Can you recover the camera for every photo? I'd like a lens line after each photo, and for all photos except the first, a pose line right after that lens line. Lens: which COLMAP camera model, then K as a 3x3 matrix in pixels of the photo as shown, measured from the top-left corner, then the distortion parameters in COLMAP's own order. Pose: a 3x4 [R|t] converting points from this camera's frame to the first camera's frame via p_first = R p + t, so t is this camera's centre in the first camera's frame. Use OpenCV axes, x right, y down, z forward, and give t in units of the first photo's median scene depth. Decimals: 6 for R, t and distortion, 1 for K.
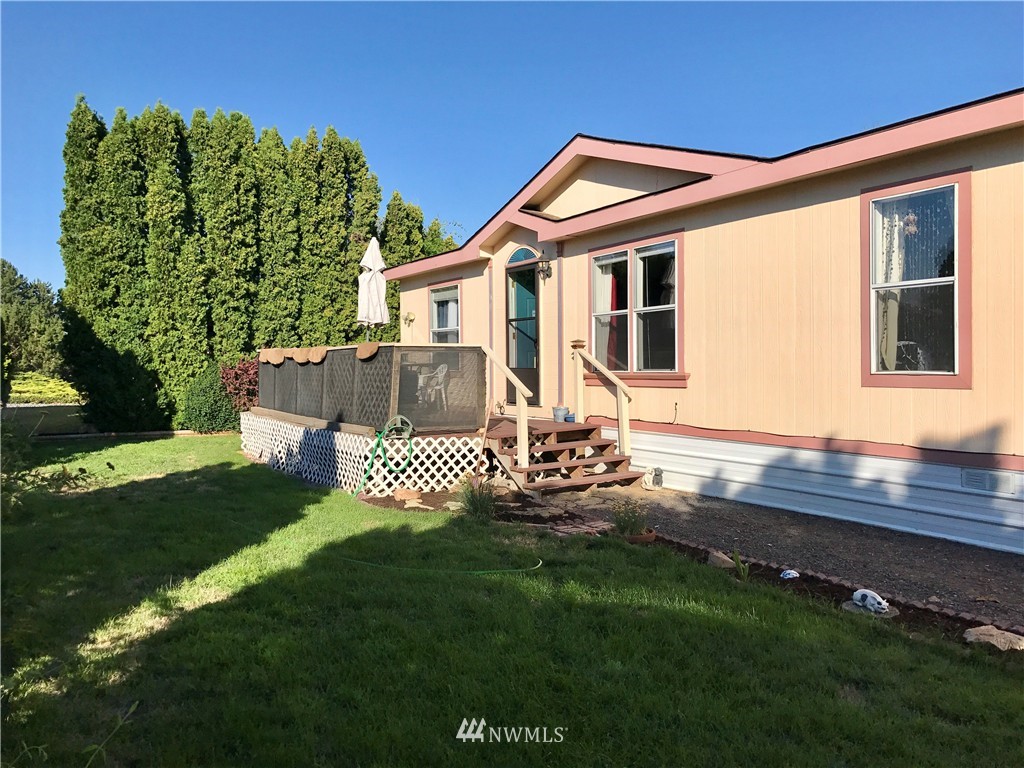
lens RADIAL K [[850.3, 0, 514.2], [0, 850.3, 381.7], [0, 0, 1]] dist [-0.003286, -0.014346]
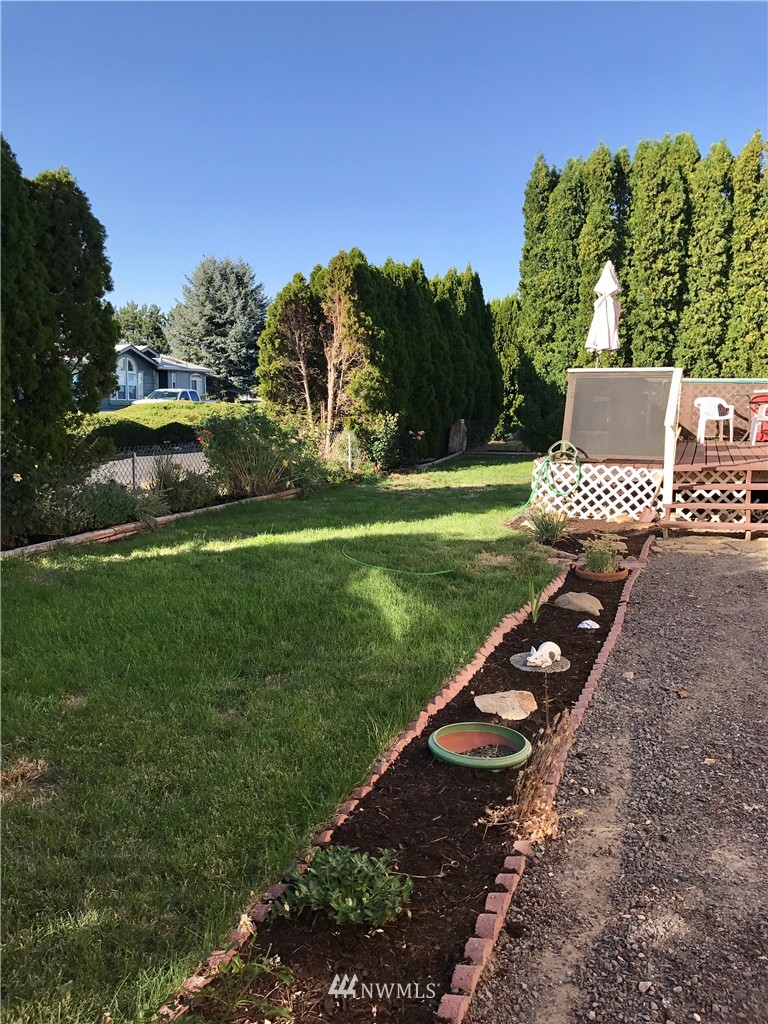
lens RADIAL K [[850.3, 0, 386.8], [0, 850.3, 511.8], [0, 0, 1]] dist [-0.003286, -0.014346]
pose [[0.611986, 0.109933, -0.783191, 0.306626], [-0.020528, 0.992166, 0.123225, 0.001613], [0.790602, -0.059334, 0.609448, 0.114195]]
